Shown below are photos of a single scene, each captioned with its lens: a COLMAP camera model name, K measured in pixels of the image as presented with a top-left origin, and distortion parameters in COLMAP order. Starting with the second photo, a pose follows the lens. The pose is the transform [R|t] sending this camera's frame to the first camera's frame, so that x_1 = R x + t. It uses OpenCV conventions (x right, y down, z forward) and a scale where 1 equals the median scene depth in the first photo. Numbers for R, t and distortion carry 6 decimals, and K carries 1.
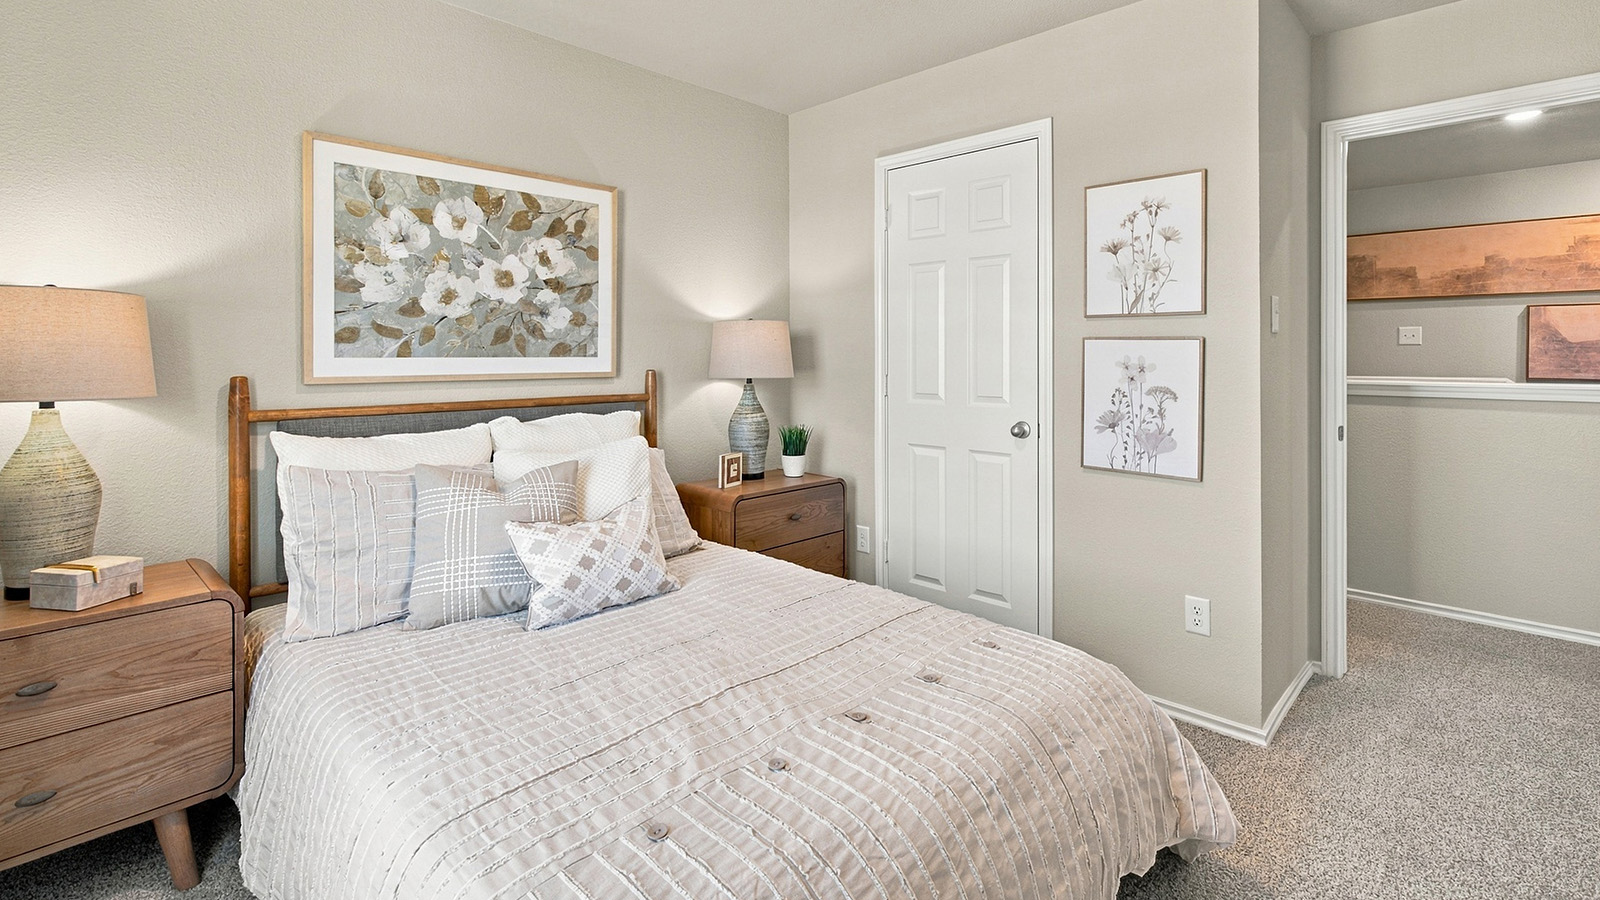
lens RADIAL K [[737.8, 0, 797.2], [0, 737.8, 400.5], [0, 0, 1]] dist [0.000734, -0.000435]
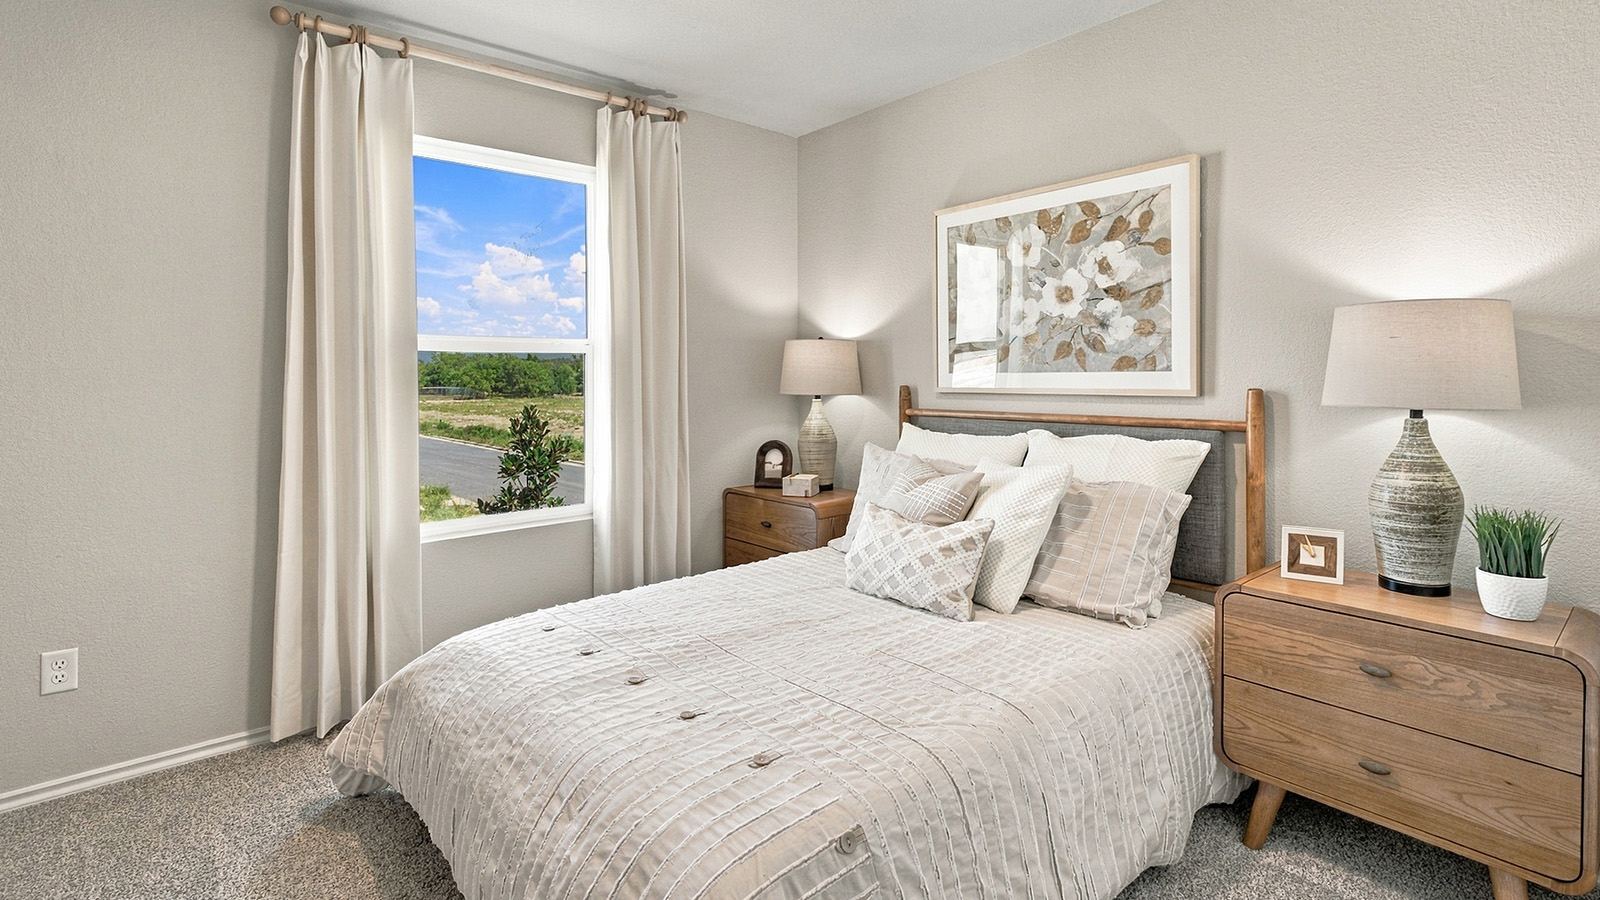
lens RADIAL K [[715.0, 0, 800.0], [0, 715.0, 450.0], [0, 0, 1]] dist [0.000482, -0.000083]
pose [[-0.074853, 0.107234, -0.991412, 0.608265], [-0.055583, 0.992207, 0.111517, -0.040924], [0.995644, 0.063452, -0.068309, 0.697687]]
